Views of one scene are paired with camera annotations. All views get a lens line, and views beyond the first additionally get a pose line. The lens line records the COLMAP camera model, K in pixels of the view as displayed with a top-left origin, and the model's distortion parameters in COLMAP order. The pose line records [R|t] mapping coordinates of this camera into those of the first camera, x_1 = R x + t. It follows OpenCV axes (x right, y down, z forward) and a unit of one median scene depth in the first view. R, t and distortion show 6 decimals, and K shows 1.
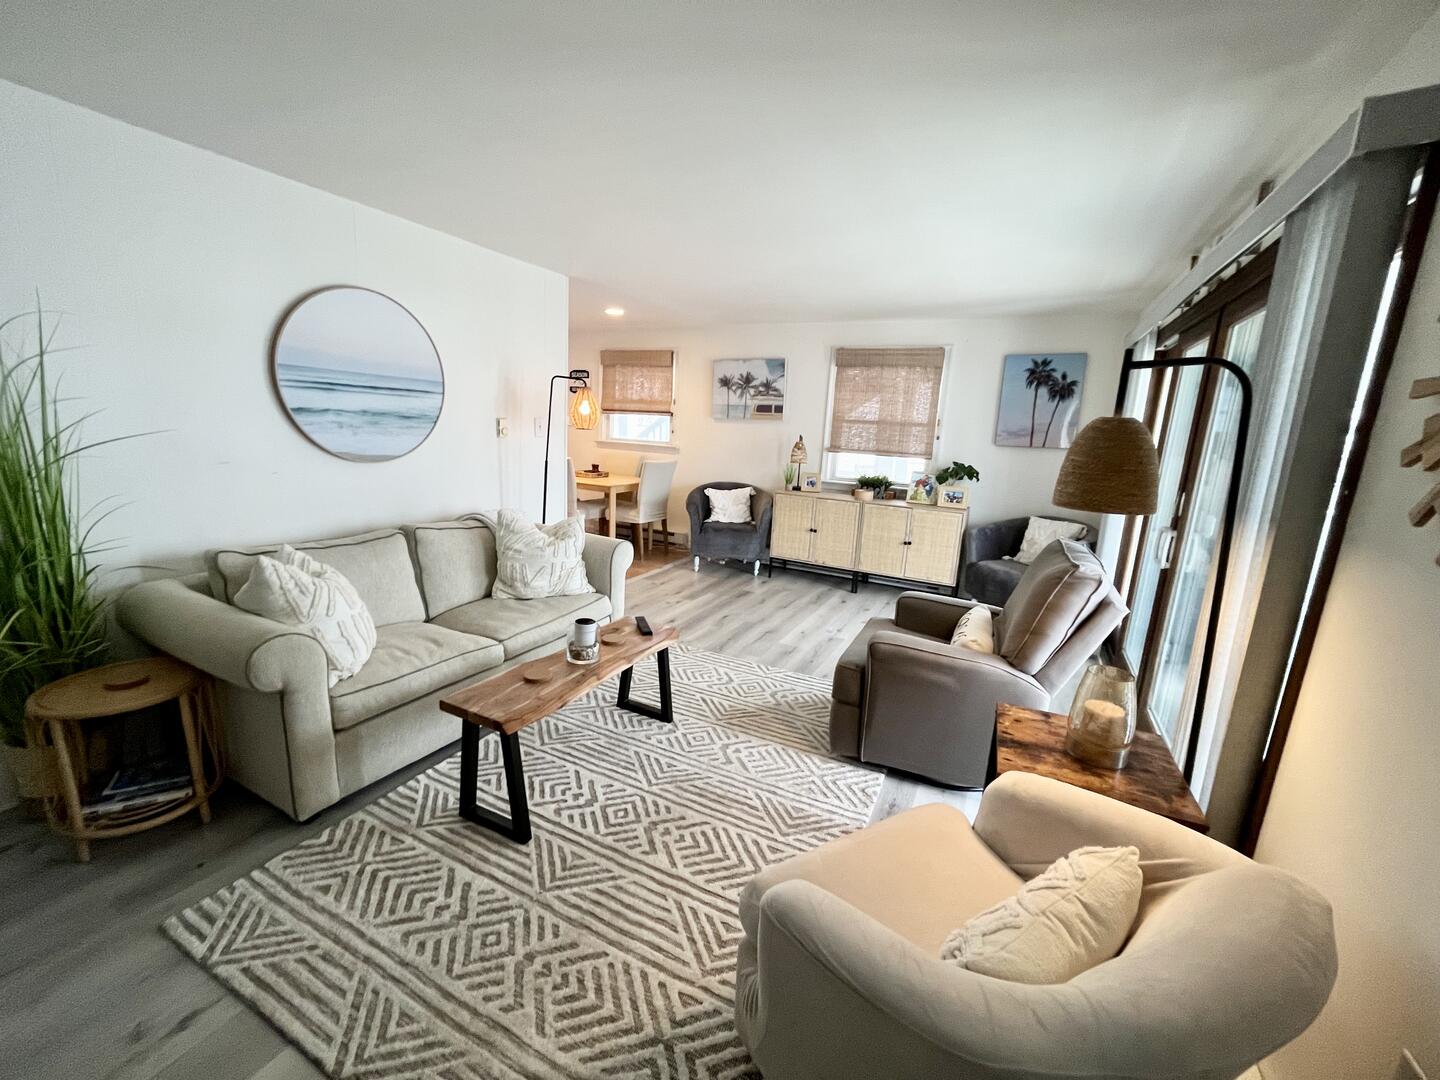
lens RADIAL K [[586.6, 0, 722.4], [0, 586.6, 544.0], [0, 0, 1]] dist [-0.002922, 0.000019]
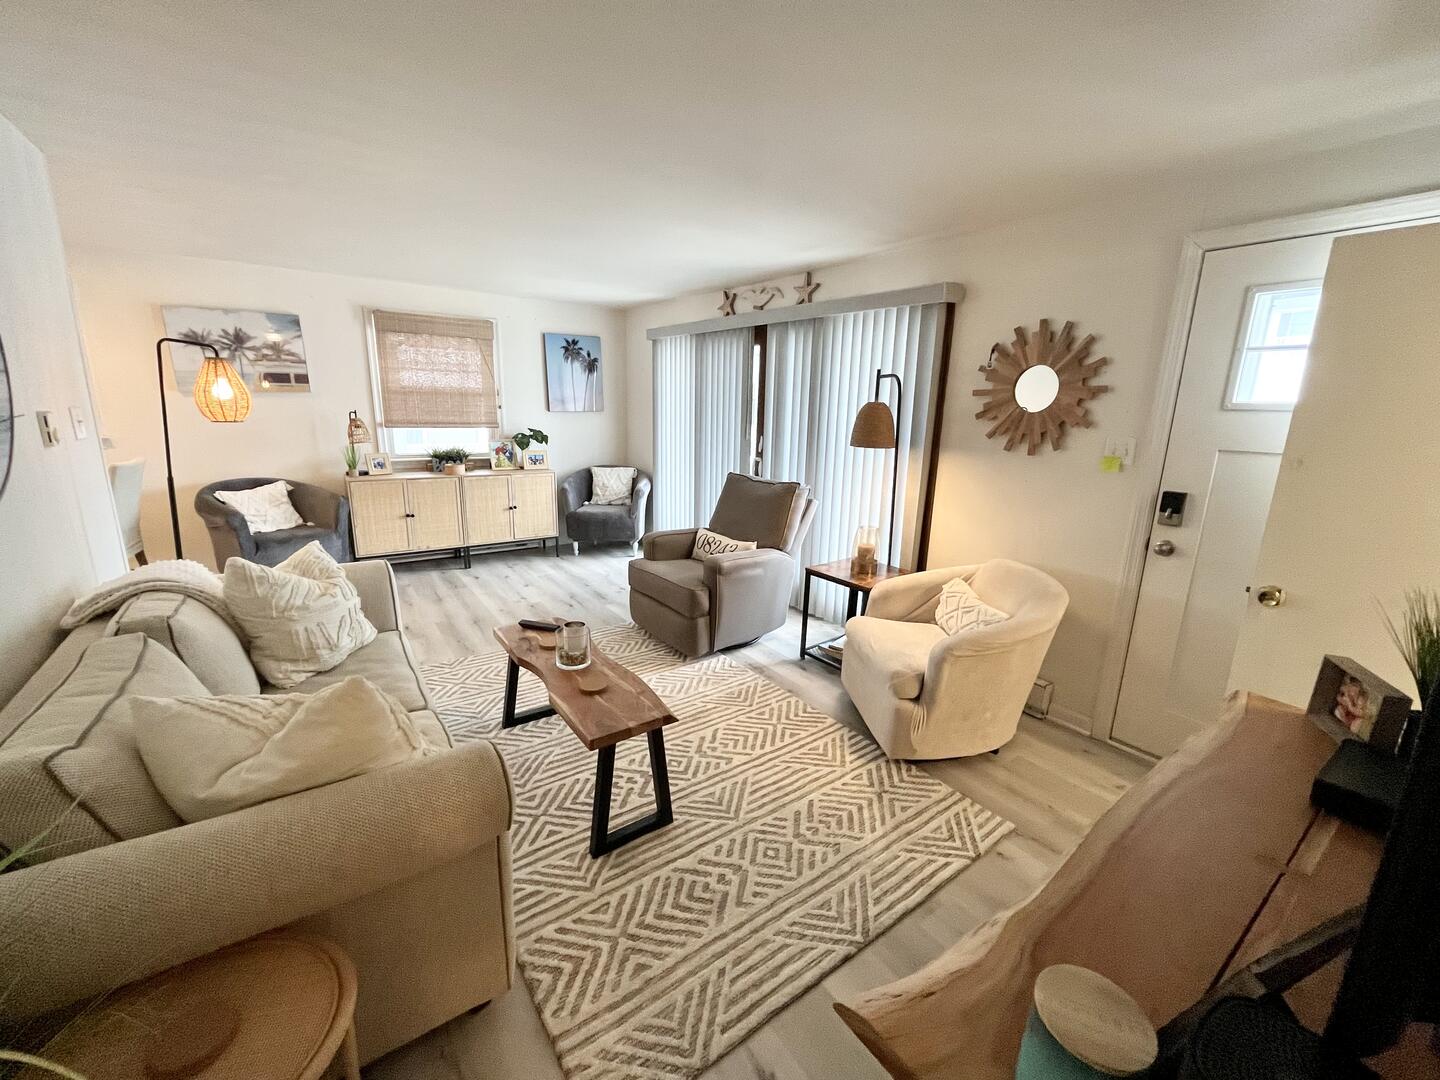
lens RADIAL K [[586.6, 0, 722.4], [0, 586.6, 544.0], [0, 0, 1]] dist [-0.002922, 0.000019]
pose [[0.459473, -0.244511, 0.853873, -0.435239], [0.180748, 0.966985, 0.179639, -0.059937], [-0.869606, 0.071797, 0.488498, 0.147223]]
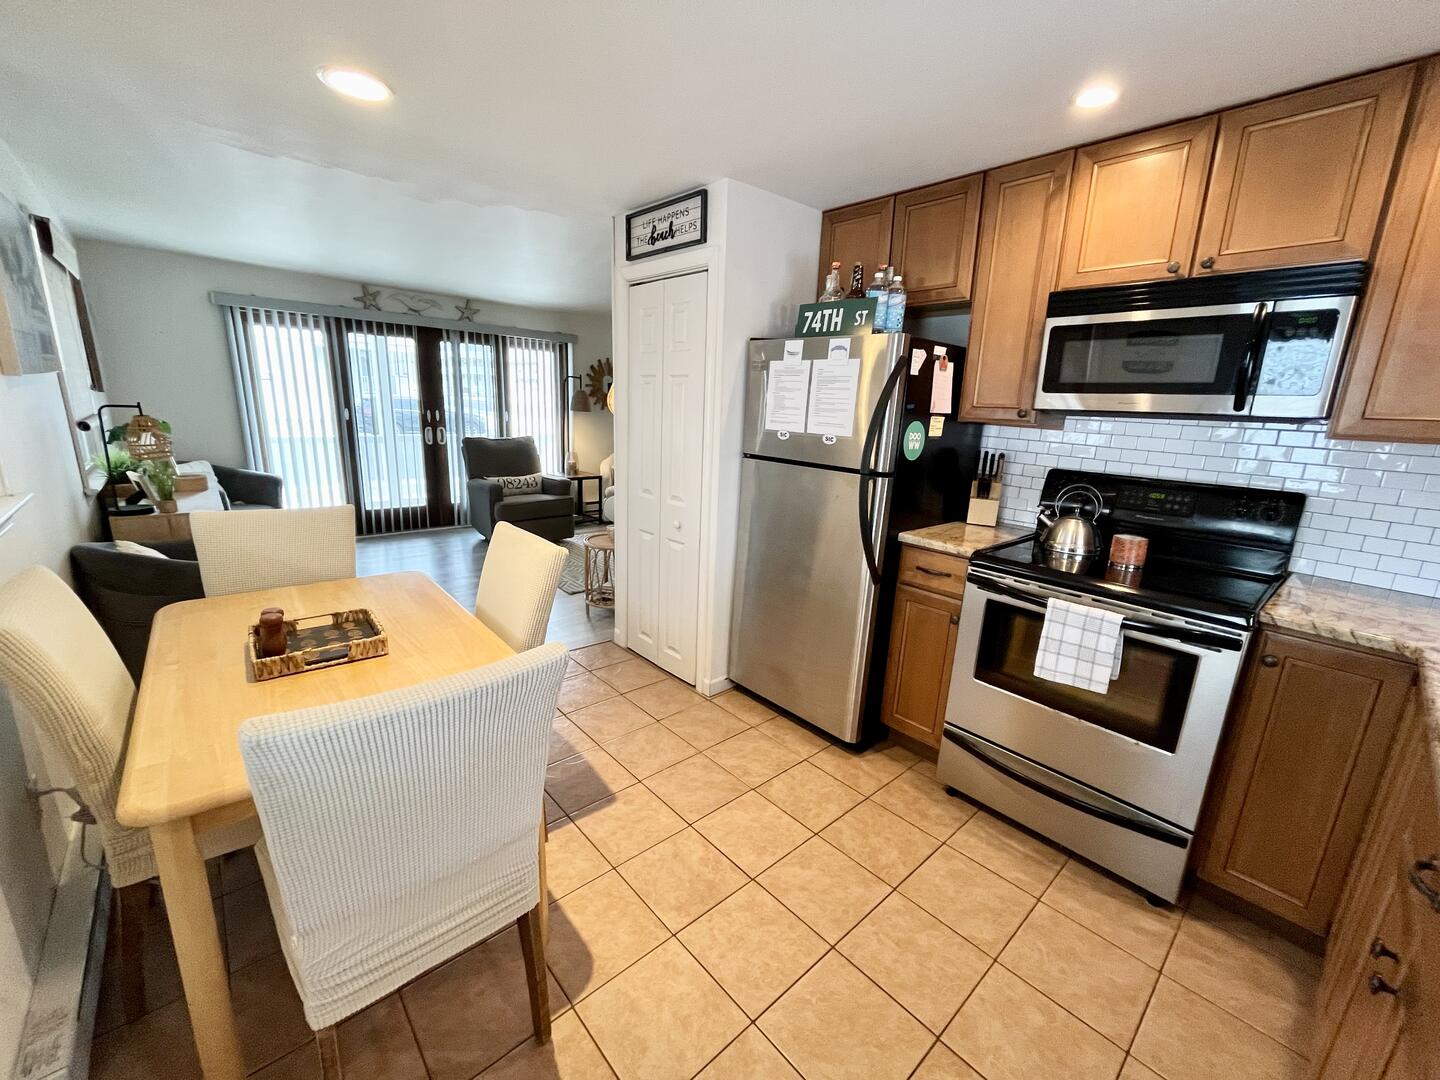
lens RADIAL K [[586.6, 0, 722.4], [0, 586.6, 544.0], [0, 0, 1]] dist [-0.002922, 0.000019]
pose [[-0.929651, -0.173505, 0.325031, -0.578743], [-0.013674, 0.897817, 0.440156, -0.337149], [-0.368187, 0.404747, -0.837029, 1.416034]]
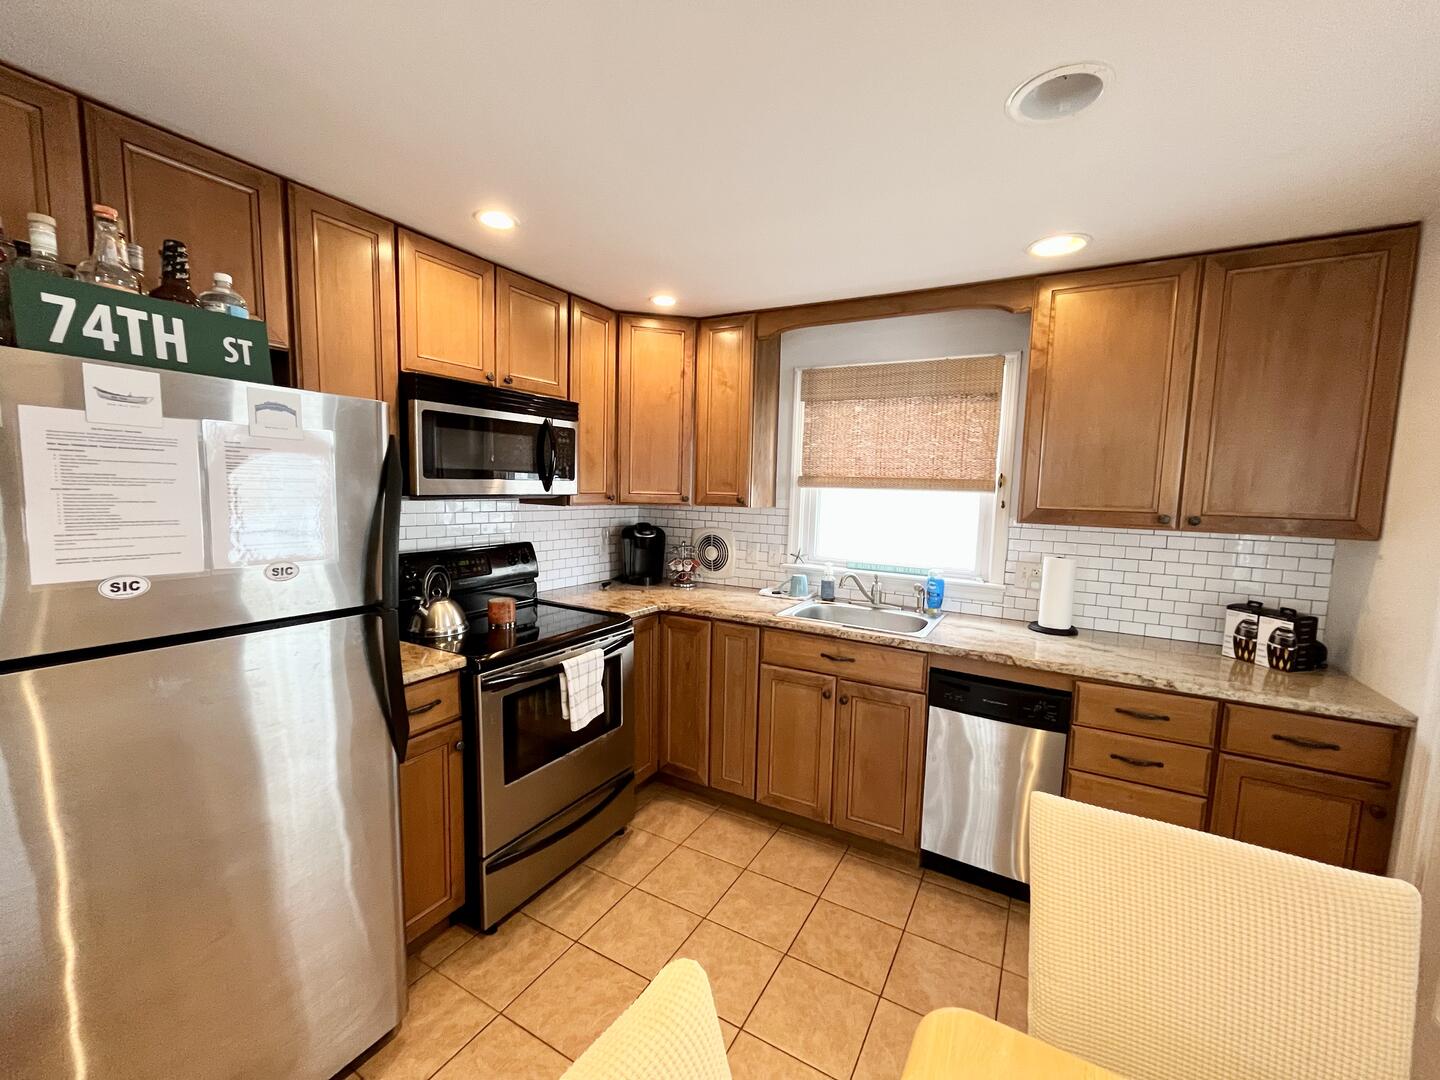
lens RADIAL K [[586.6, 0, 722.4], [0, 586.6, 544.0], [0, 0, 1]] dist [-0.002922, 0.000019]
pose [[-0.041319, 0.044029, -0.998175, -0.246944], [-0.235823, 0.970373, 0.052564, -0.276196], [0.970917, 0.237565, -0.029712, 1.145220]]
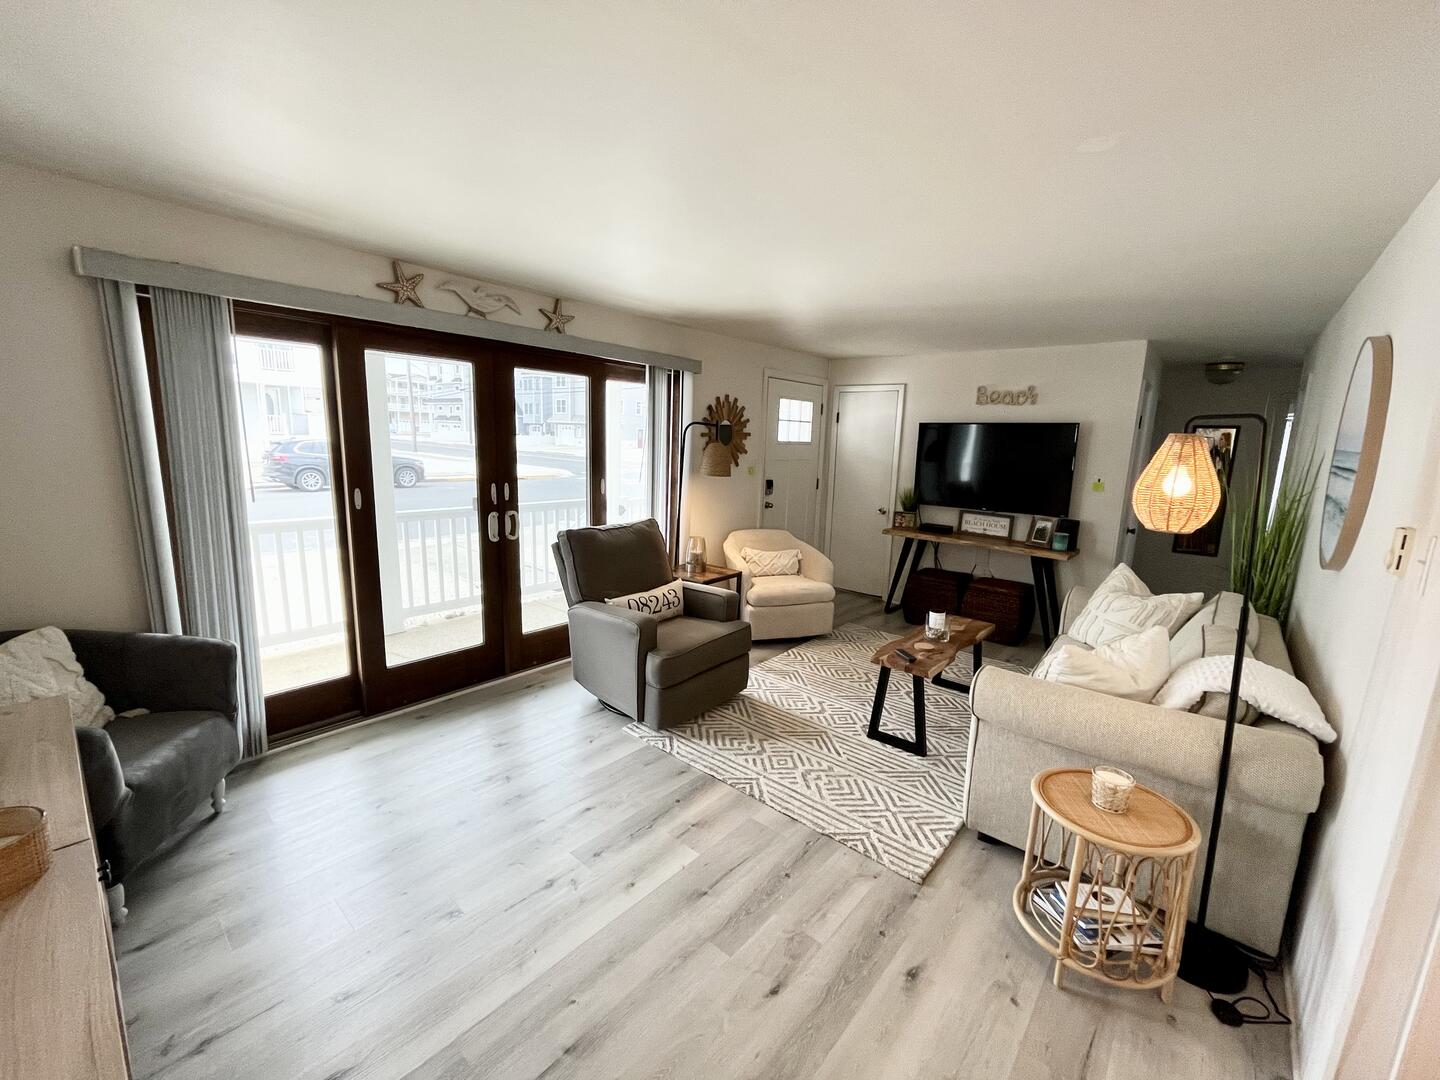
lens RADIAL K [[586.6, 0, 722.4], [0, 586.6, 544.0], [0, 0, 1]] dist [-0.002922, 0.000019]
pose [[-0.969531, -0.123273, 0.211692, -0.005625], [-0.032887, 0.921835, 0.386185, -0.257997], [-0.242751, 0.367456, -0.897802, 1.109260]]
